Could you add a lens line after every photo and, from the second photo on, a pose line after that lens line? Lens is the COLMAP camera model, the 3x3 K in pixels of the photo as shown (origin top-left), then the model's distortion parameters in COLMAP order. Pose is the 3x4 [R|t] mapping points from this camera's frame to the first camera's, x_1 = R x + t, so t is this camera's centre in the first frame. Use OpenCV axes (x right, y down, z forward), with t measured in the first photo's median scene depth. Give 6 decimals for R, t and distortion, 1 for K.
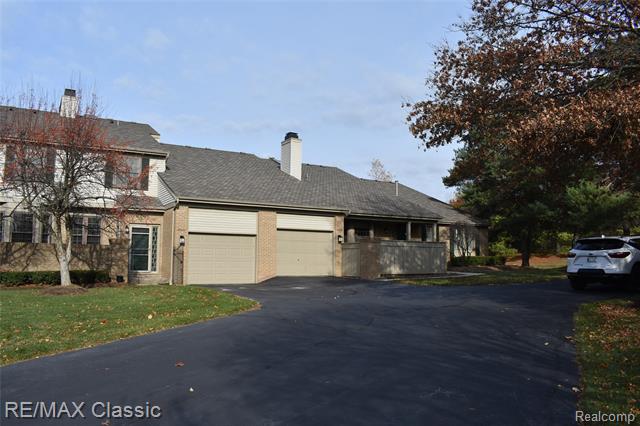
lens RADIAL K [[506.4, 0, 320.0], [0, 506.4, 213.0], [0, 0, 1]] dist [-0.092774, -0.000183]
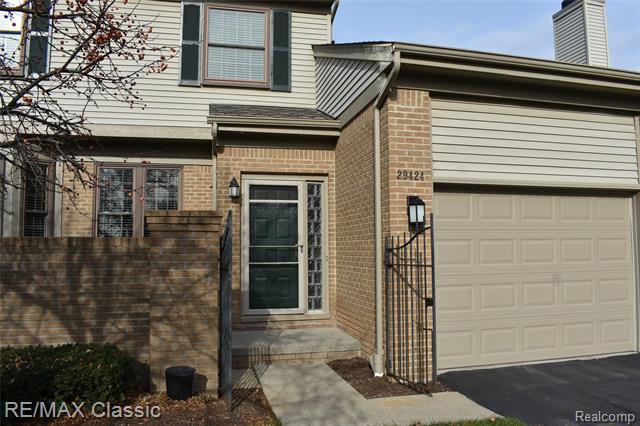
lens RADIAL K [[496.1, 0, 318.0], [0, 496.1, 208.8], [0, 0, 1]] dist [-0.087599, -0.001327]
pose [[0.954584, -0.036243, -0.295731, -0.240291], [0.041099, 0.999103, 0.010219, 0.046036], [0.295095, -0.021909, 0.955217, 0.717093]]
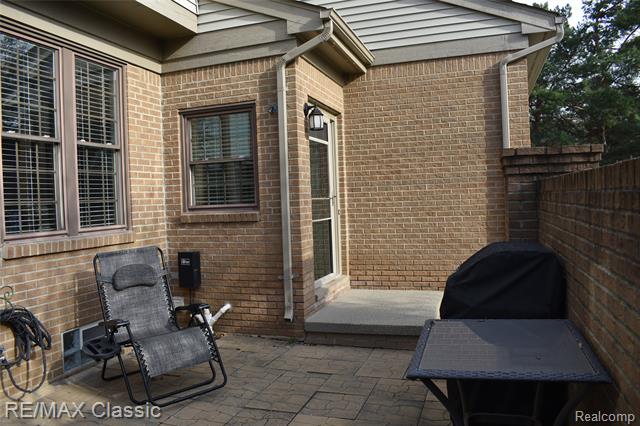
lens RADIAL K [[496.1, 0, 318.0], [0, 496.1, 208.8], [0, 0, 1]] dist [-0.087599, -0.001327]
pose [[0.749919, -0.052857, 0.659414, -0.561045], [-0.015751, 0.995094, 0.097676, 0.054446], [-0.661342, -0.083636, 0.745407, 0.843639]]
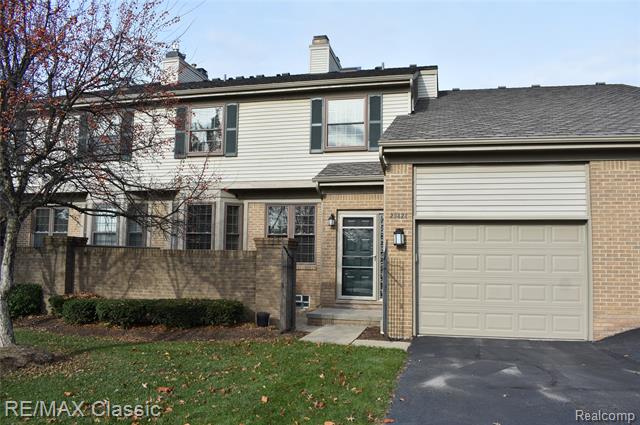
lens RADIAL K [[506.4, 0, 320.0], [0, 506.4, 212.5], [0, 0, 1]] dist [-0.092774, -0.000183]
pose [[0.717410, -0.056860, -0.694327, -0.006586], [0.056358, 0.998134, -0.023508, 0.036738], [0.694367, -0.022266, 0.719276, 0.607793]]
